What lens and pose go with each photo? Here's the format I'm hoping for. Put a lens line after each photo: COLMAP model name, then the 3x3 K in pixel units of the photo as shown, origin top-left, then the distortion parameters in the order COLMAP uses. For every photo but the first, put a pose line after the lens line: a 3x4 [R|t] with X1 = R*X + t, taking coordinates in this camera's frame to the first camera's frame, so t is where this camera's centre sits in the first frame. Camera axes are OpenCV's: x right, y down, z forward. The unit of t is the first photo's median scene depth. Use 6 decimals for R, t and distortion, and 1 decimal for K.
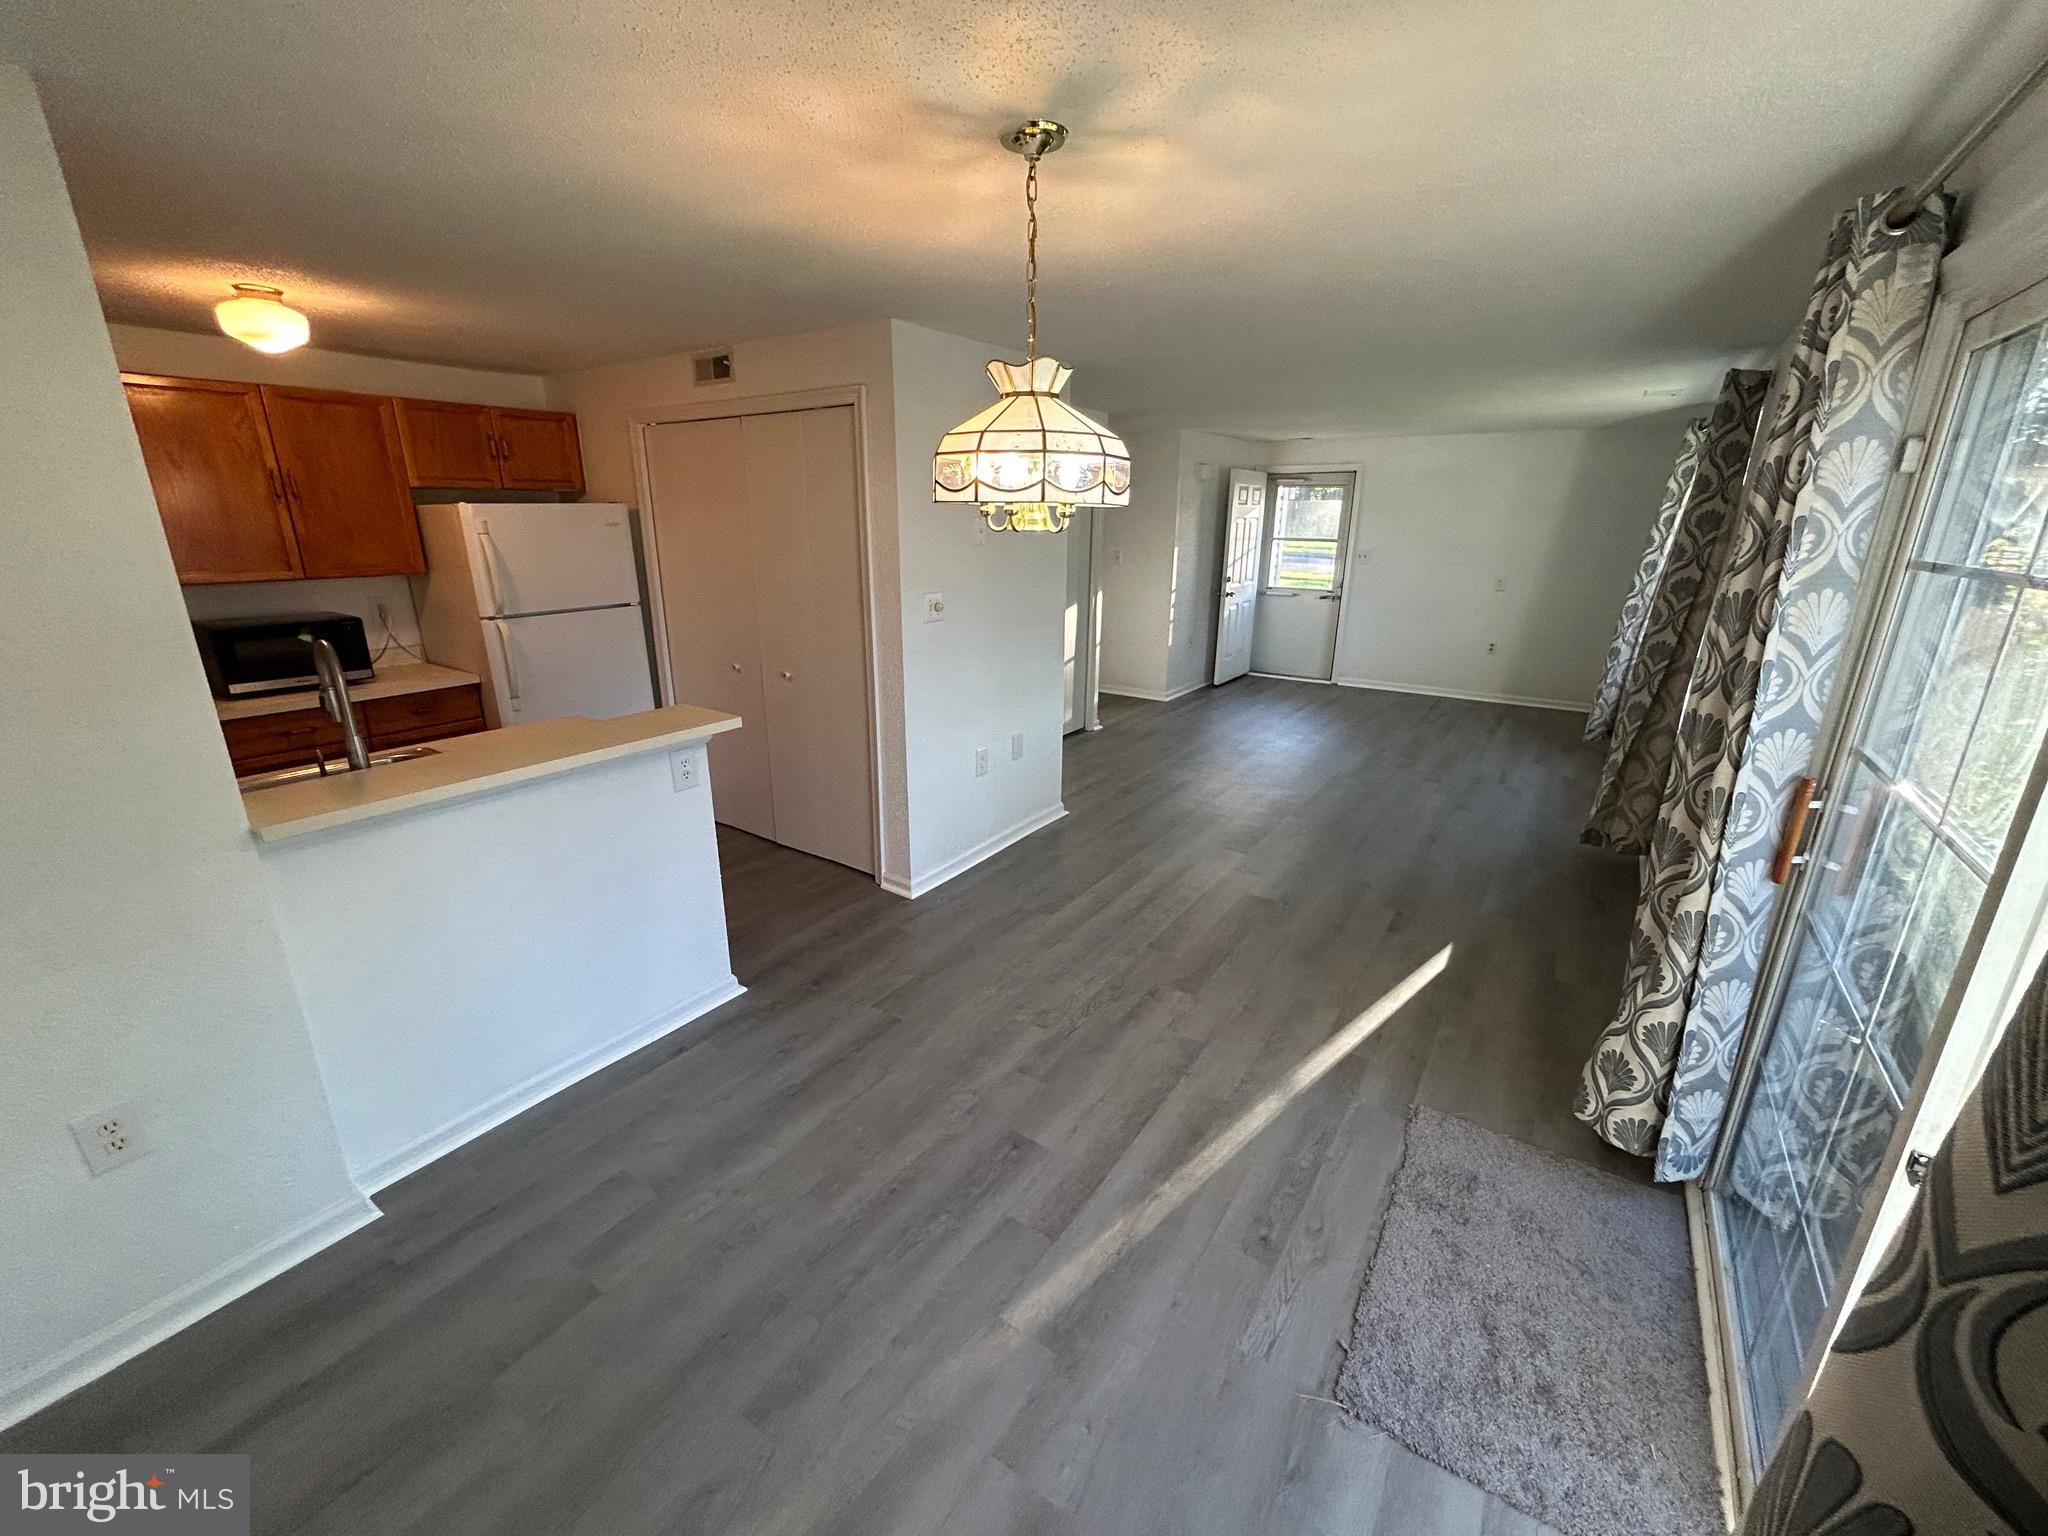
lens RADIAL K [[827.9, 0, 1019.2], [0, 827.9, 767.7], [0, 0, 1]] dist [-0.002381, 0.000955]
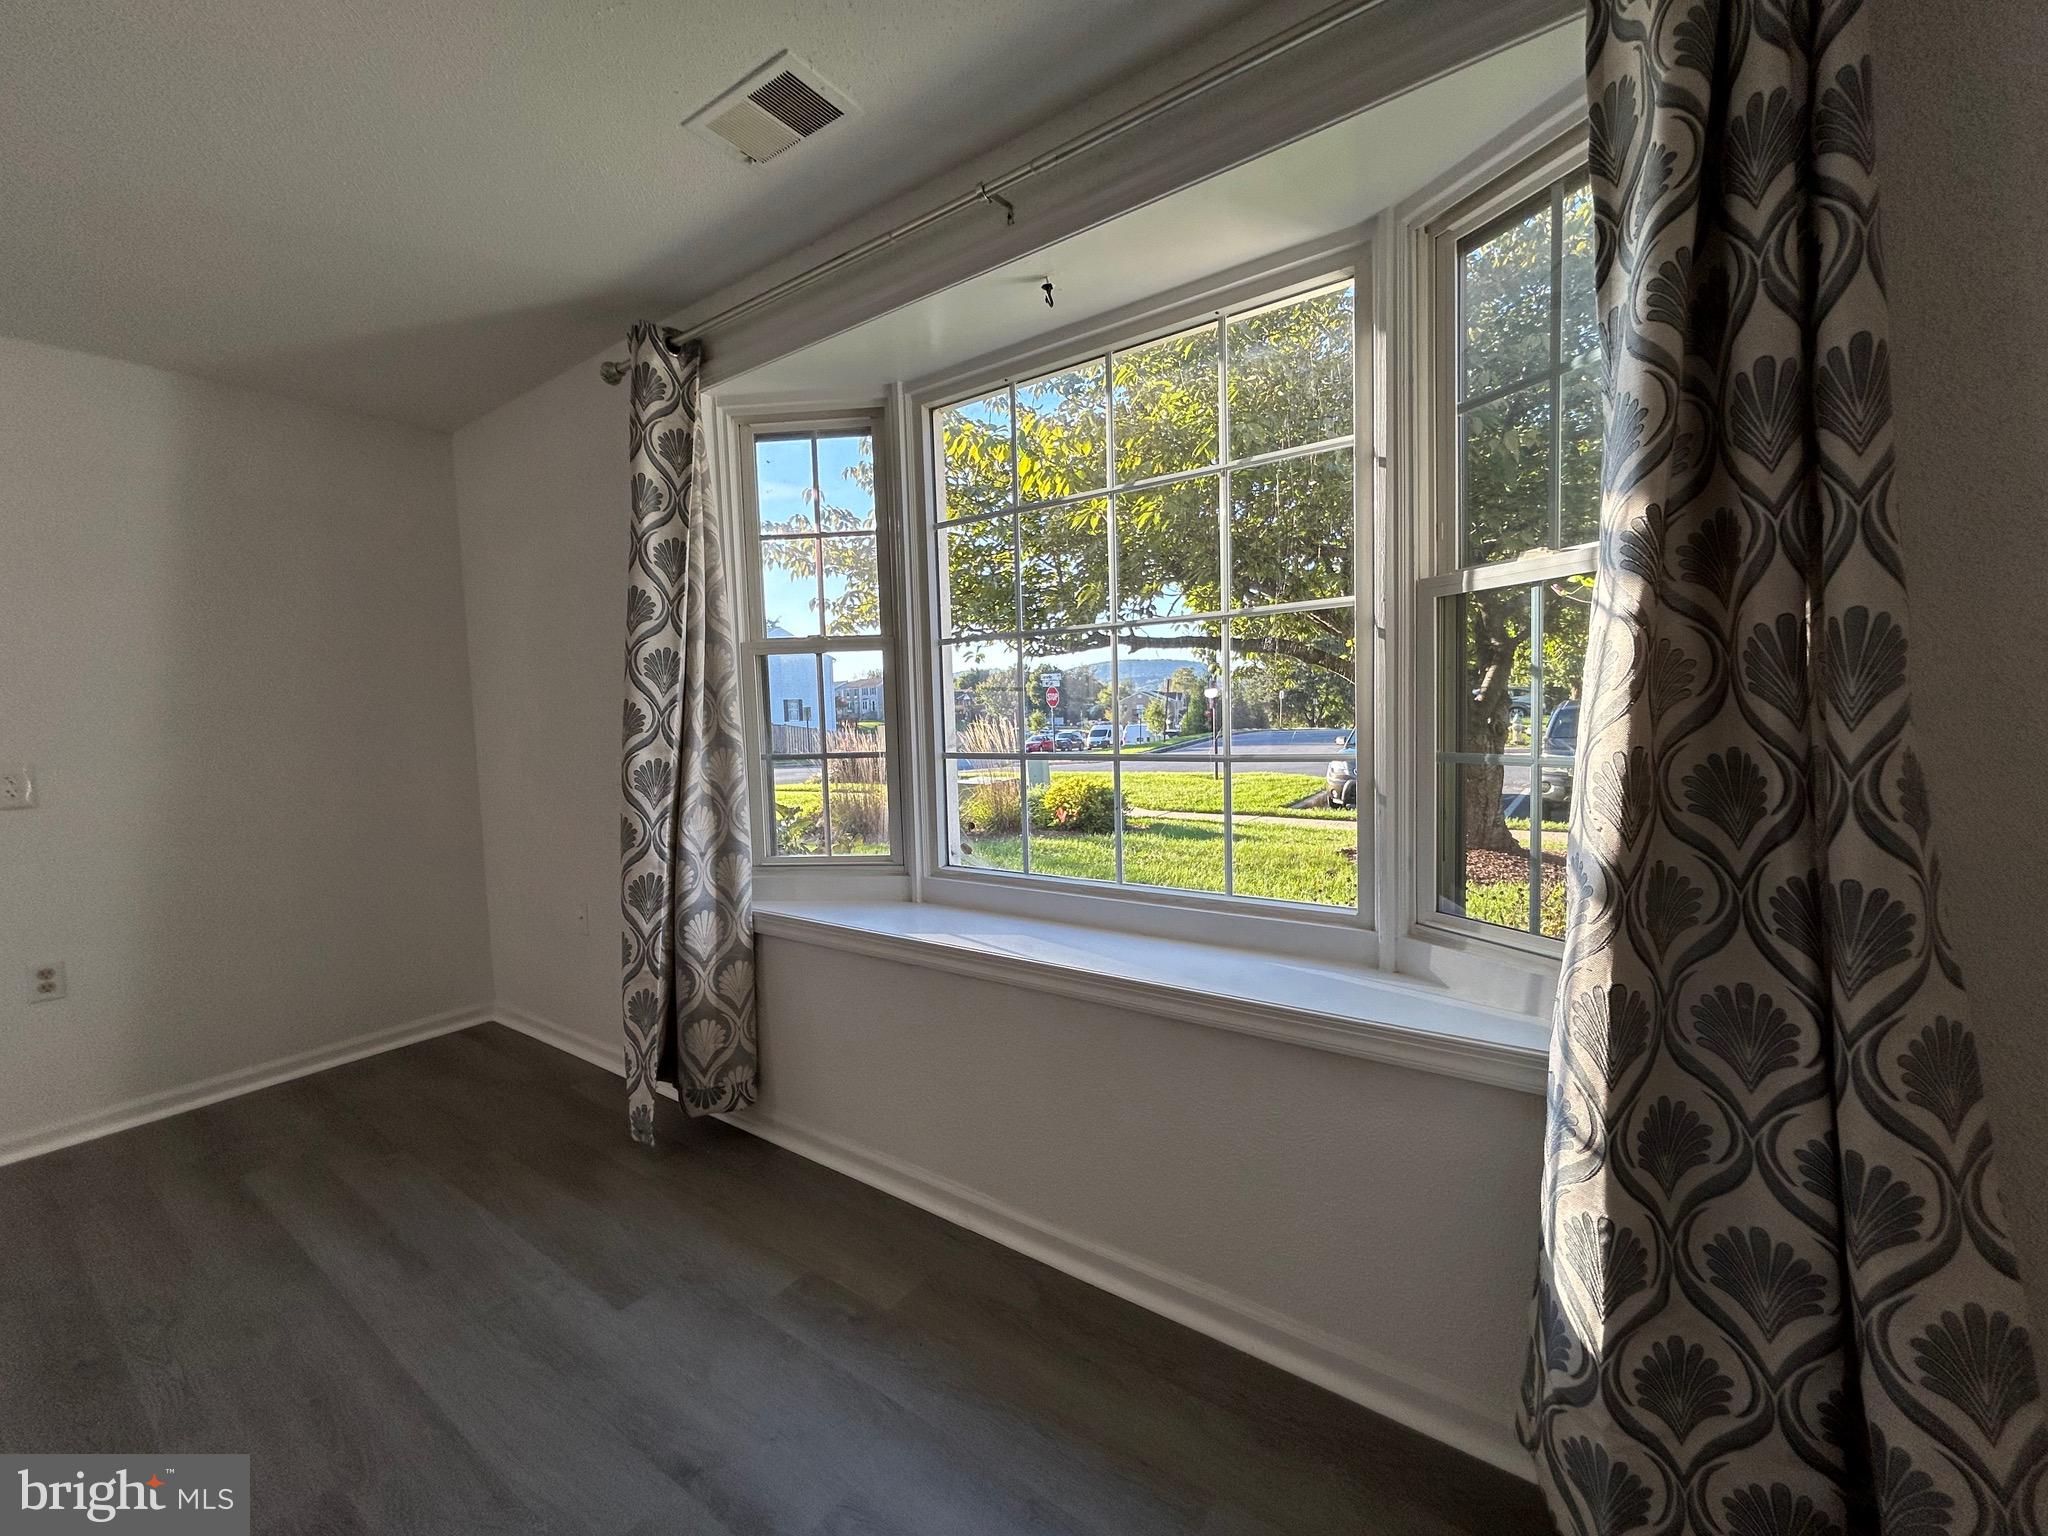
lens RADIAL K [[827.9, 0, 1023.2], [0, 827.9, 769.6], [0, 0, 1]] dist [-0.002381, 0.000955]
pose [[0.018180, -0.079233, 0.996690, 0.705482], [0.326378, 0.942718, 0.068989, -0.320577], [-0.945064, 0.324044, 0.042998, 1.601301]]
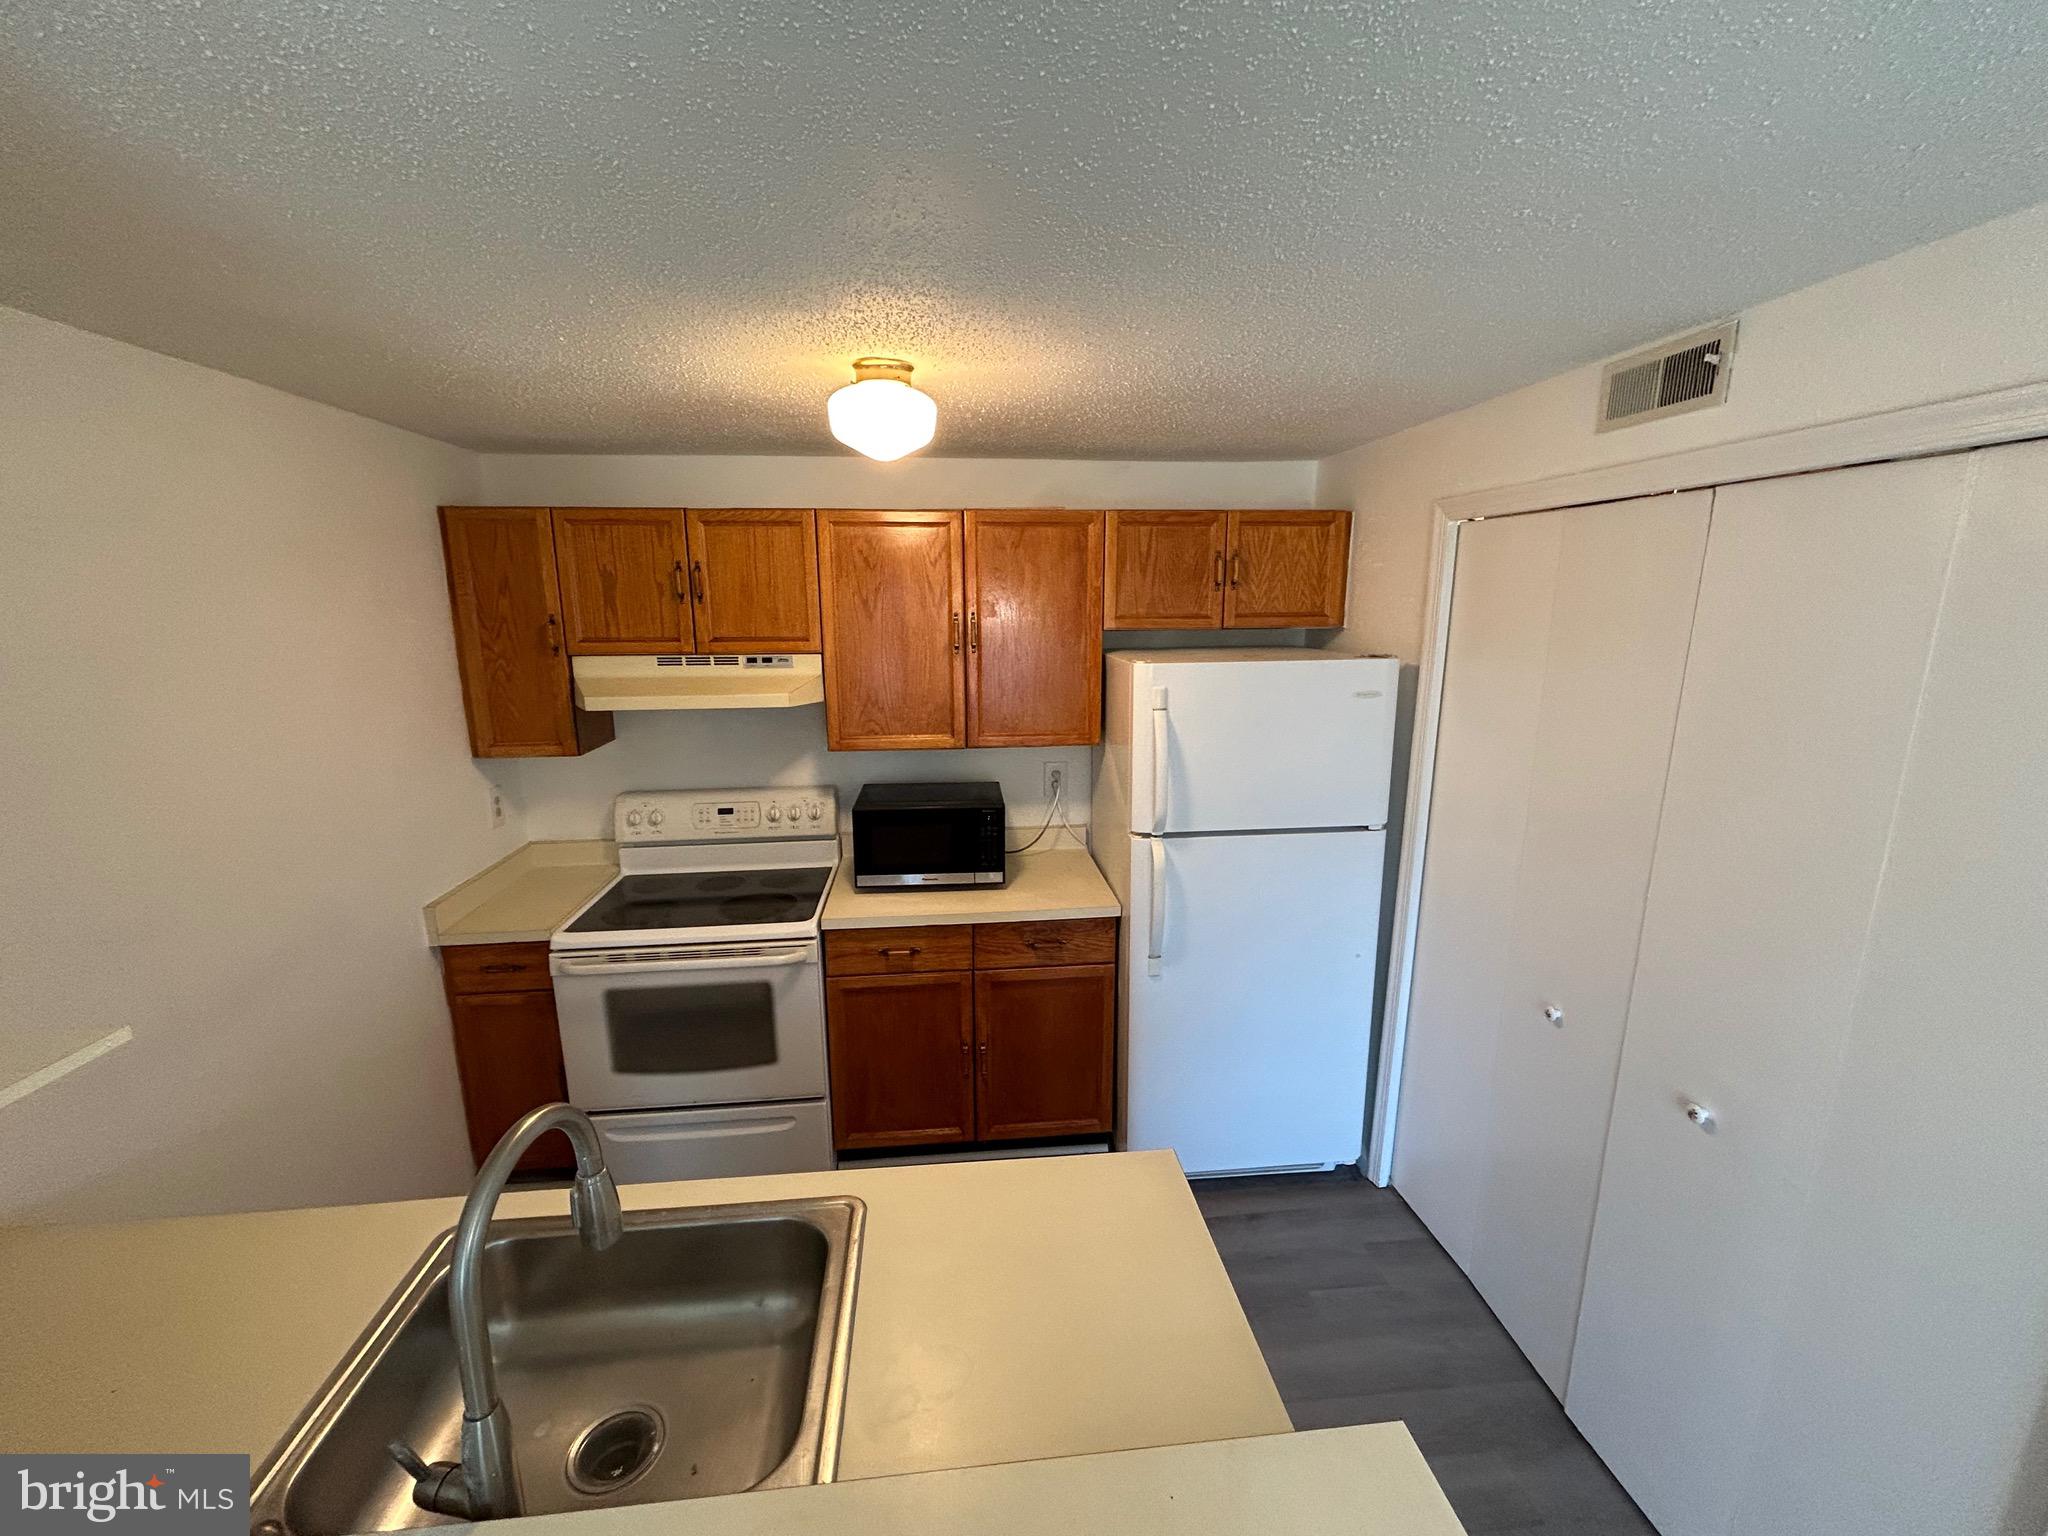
lens RADIAL K [[827.9, 0, 1020.7], [0, 827.9, 767.4], [0, 0, 1]] dist [-0.002381, 0.000955]
pose [[0.646644, 0.149099, -0.748078, -0.299081], [-0.219538, 0.975593, 0.004674, -0.277460], [0.730516, 0.161209, 0.663594, 0.644349]]
